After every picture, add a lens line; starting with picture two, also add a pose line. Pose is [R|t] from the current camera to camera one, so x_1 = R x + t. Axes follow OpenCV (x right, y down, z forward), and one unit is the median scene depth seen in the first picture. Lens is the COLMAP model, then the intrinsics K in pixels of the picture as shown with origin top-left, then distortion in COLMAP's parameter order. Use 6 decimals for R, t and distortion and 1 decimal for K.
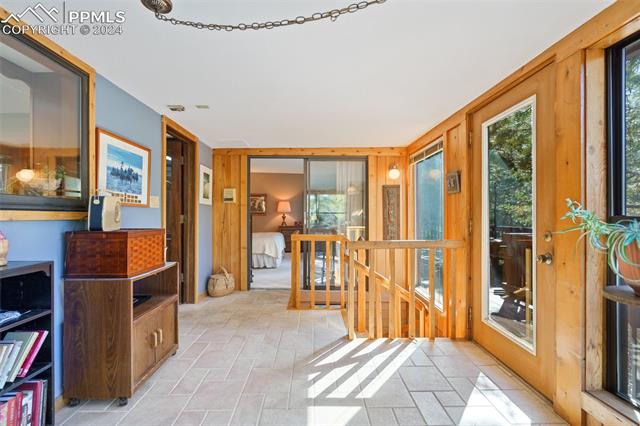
lens RADIAL K [[294.7, 0, 319.5], [0, 294.7, 212.9], [0, 0, 1]] dist [-0.003585, 0.000310]
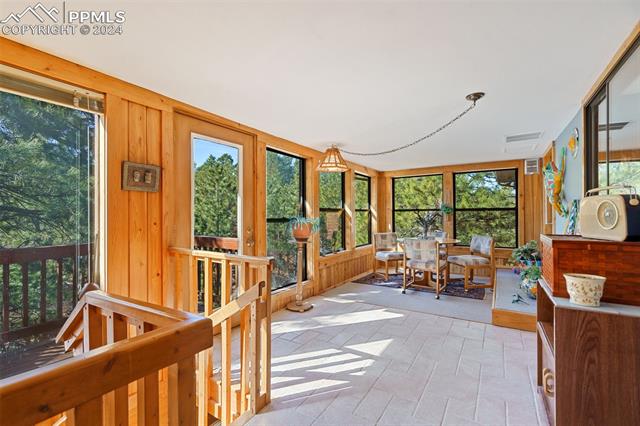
lens RADIAL K [[294.7, 0, 319.5], [0, 294.7, 214.2], [0, 0, 1]] dist [-0.003585, 0.000310]
pose [[-0.844006, 0.010407, 0.536233, -0.462167], [0.006269, 0.999935, -0.009540, 0.002819], [-0.536297, -0.004690, -0.844016, 1.928836]]
